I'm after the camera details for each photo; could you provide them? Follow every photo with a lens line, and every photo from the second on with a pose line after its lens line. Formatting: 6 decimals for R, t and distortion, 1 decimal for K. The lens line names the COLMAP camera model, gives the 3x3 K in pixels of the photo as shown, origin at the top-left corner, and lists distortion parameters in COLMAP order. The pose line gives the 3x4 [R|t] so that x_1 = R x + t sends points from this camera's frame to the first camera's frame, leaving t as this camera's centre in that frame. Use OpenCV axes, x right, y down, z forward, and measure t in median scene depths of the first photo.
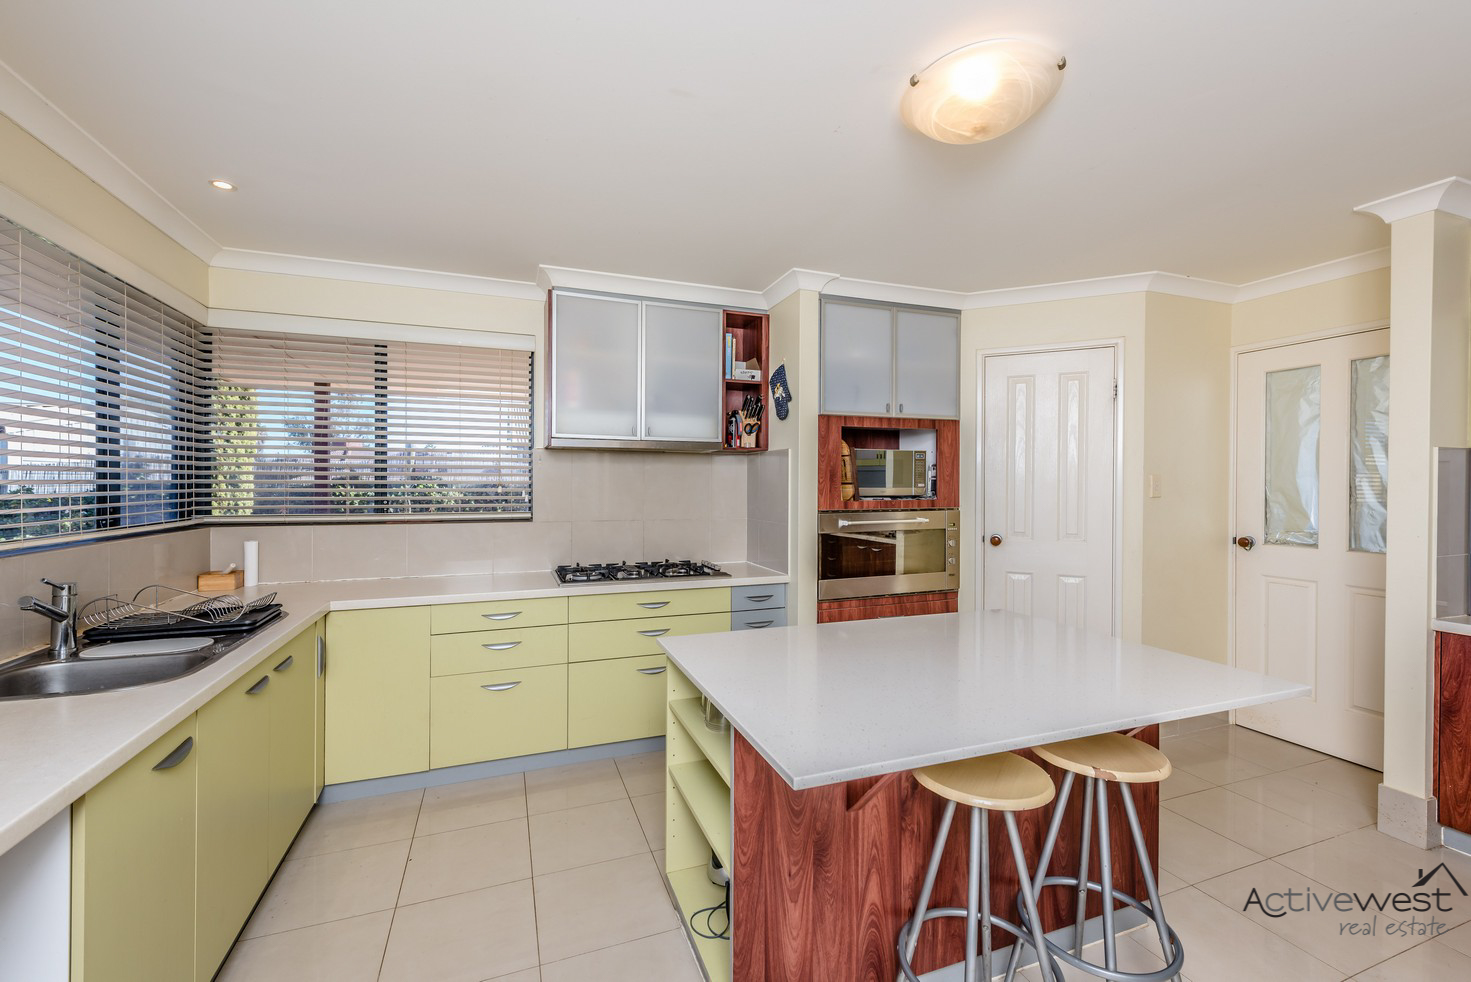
lens RADIAL K [[620.8, 0, 742.5], [0, 620.8, 485.3], [0, 0, 1]] dist [0.001146, 0.000112]
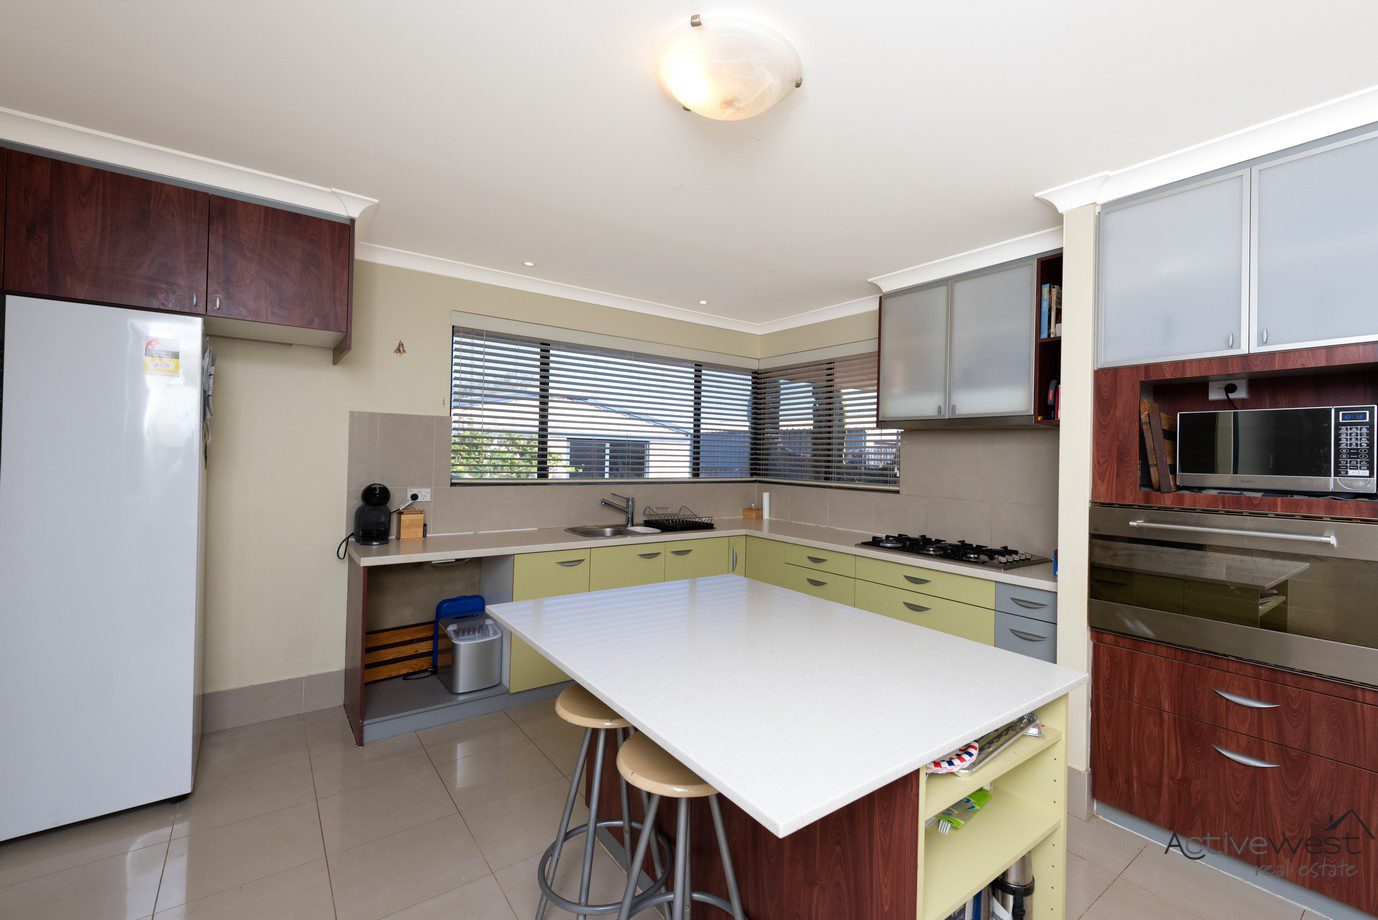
lens RADIAL K [[581.6, 0, 695.5], [0, 581.6, 454.7], [0, 0, 1]] dist [0.001146, 0.000112]
pose [[0.258778, 0.000260, -0.965937, 0.646928], [-0.024607, 0.999677, -0.006323, 0.000938], [0.965623, 0.025405, 0.258701, 0.369392]]
